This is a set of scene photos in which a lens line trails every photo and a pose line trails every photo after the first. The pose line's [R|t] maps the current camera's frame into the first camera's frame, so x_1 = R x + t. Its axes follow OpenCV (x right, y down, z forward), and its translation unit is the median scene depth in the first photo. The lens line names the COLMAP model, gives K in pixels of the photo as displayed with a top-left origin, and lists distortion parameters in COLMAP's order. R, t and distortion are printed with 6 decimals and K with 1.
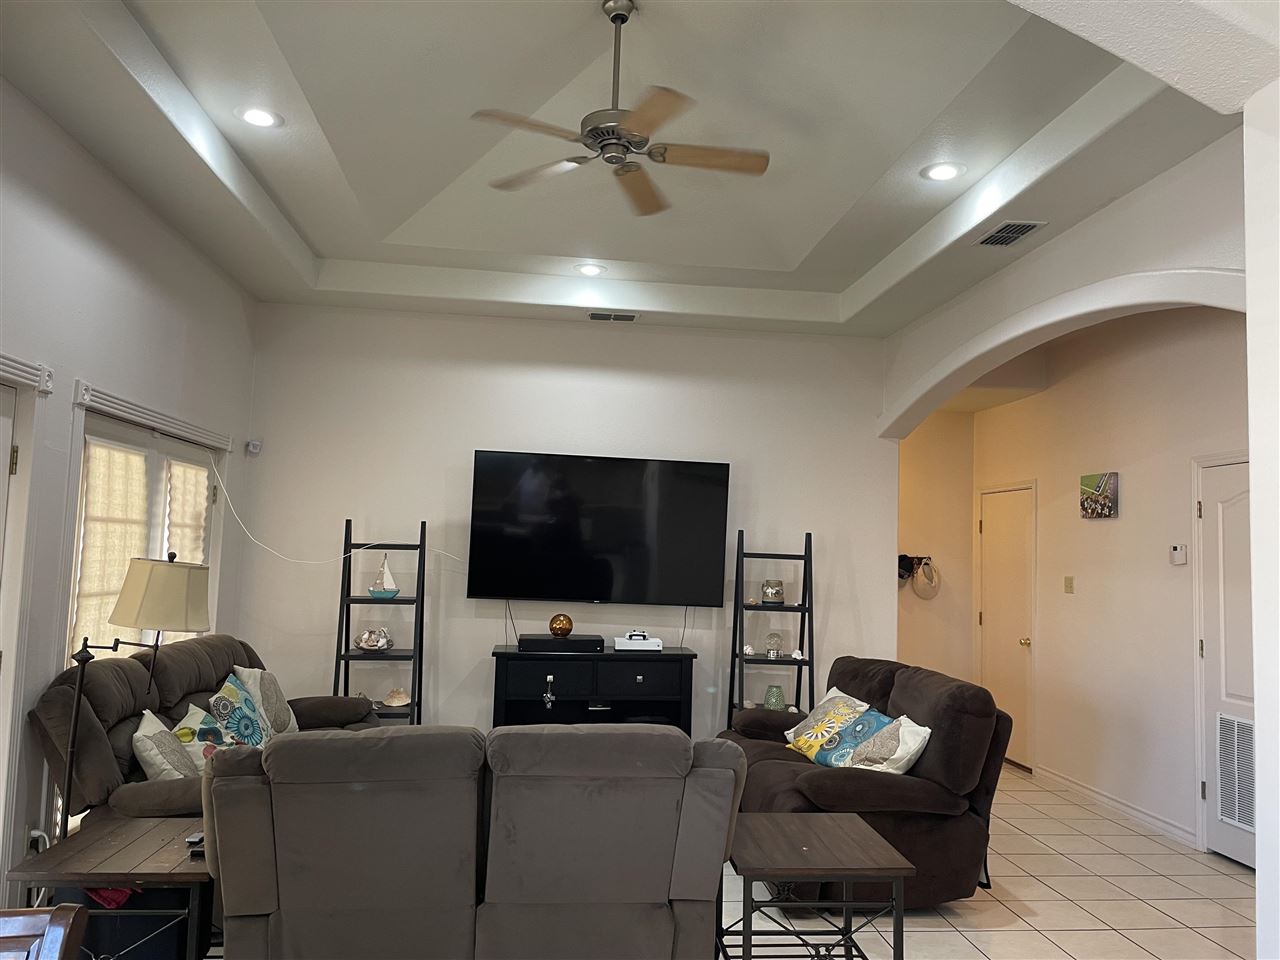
lens RADIAL K [[966.5, 0, 644.6], [0, 966.5, 471.2], [0, 0, 1]] dist [0.106470, -0.140919]
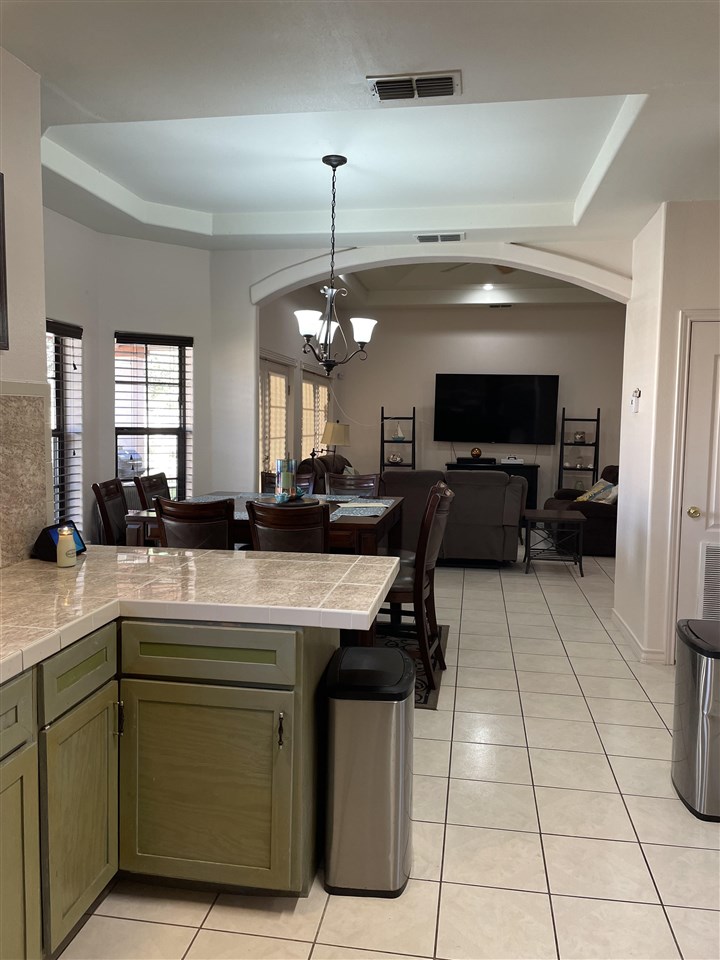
lens RADIAL K [[724.9, 0, 358.4], [0, 724.9, 476.8], [0, 0, 1]] dist [0.106470, -0.140919]
pose [[0.962913, 0.006396, -0.269735, 0.099790], [0.035336, 0.988119, 0.149571, -0.042822], [0.267487, -0.153556, 0.951247, -0.637008]]
